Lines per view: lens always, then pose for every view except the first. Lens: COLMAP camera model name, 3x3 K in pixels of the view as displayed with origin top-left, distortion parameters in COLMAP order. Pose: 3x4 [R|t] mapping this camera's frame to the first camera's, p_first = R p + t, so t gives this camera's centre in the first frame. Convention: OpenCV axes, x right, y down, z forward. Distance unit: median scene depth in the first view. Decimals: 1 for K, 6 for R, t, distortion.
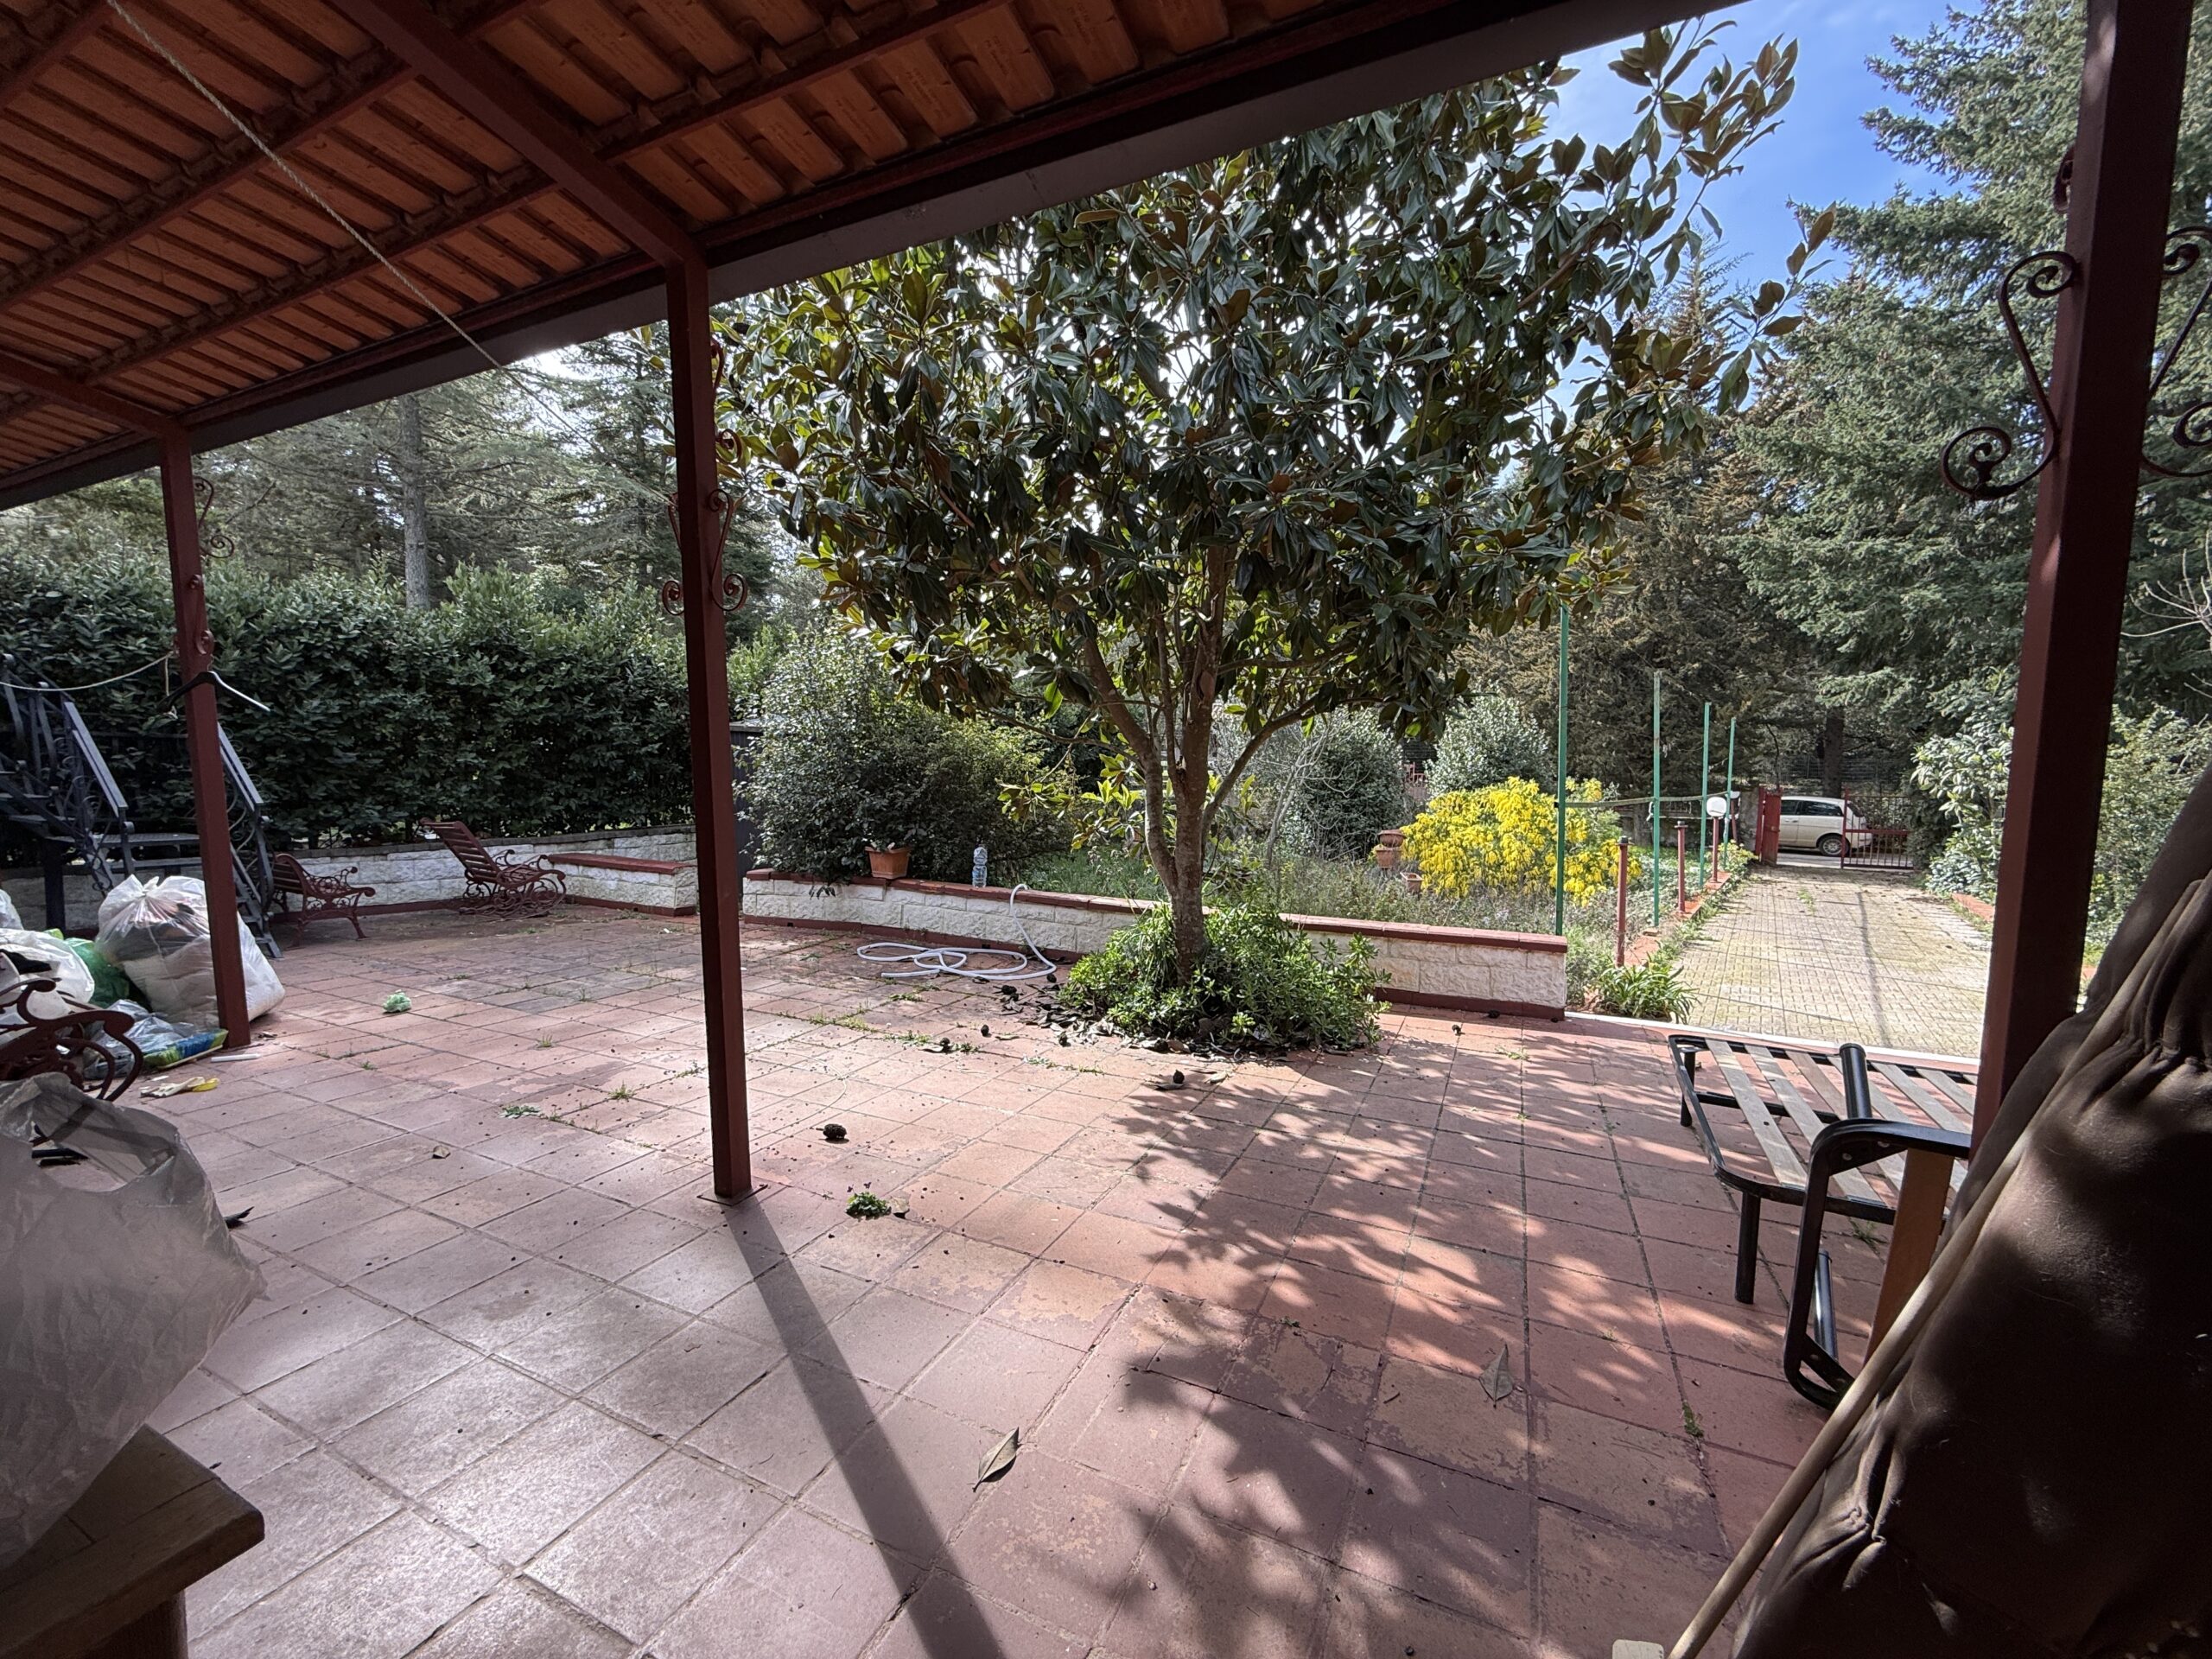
lens RADIAL K [[879.9, 0, 1096.7], [0, 879.9, 823.1], [0, 0, 1]] dist [-0.001003, 0.000284]
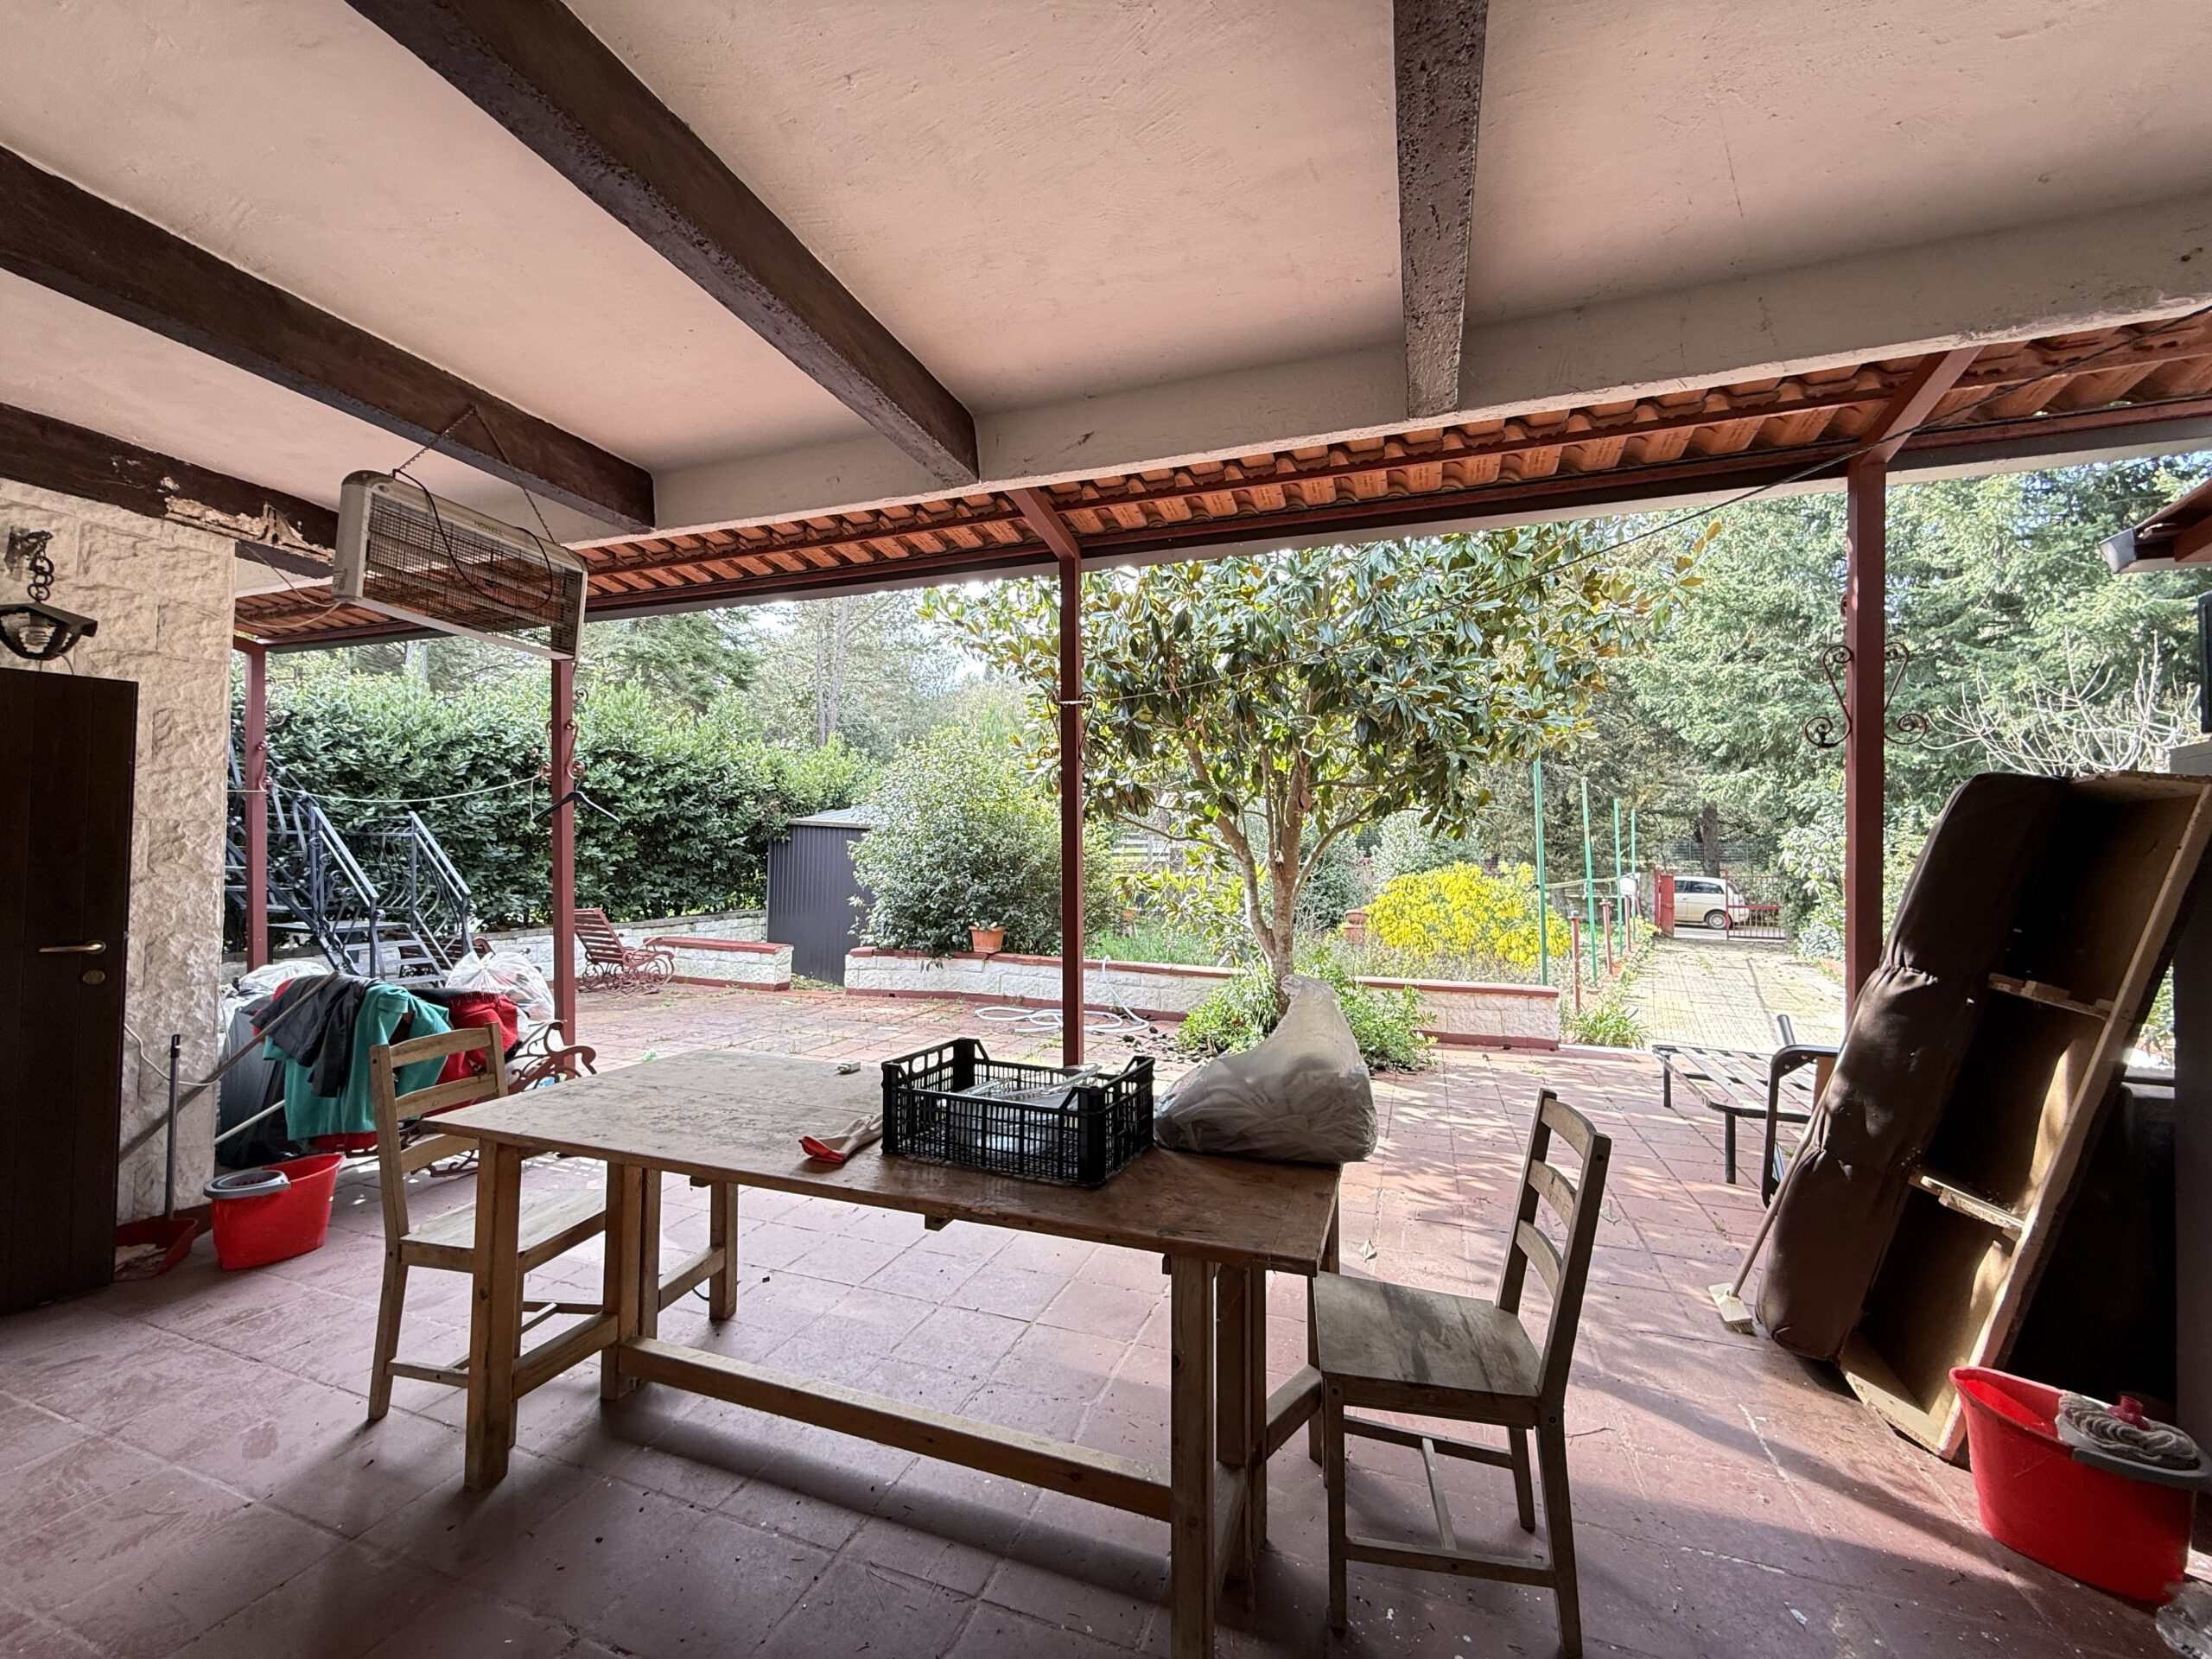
lens RADIAL K [[879.9, 0, 1095.3], [0, 879.9, 823.5], [0, 0, 1]] dist [-0.001003, 0.000284]
pose [[0.995916, -0.000640, 0.090280, -0.187208], [0.009139, 0.995554, -0.093753, 0.001790], [-0.089818, 0.094195, 0.991494, -0.186660]]
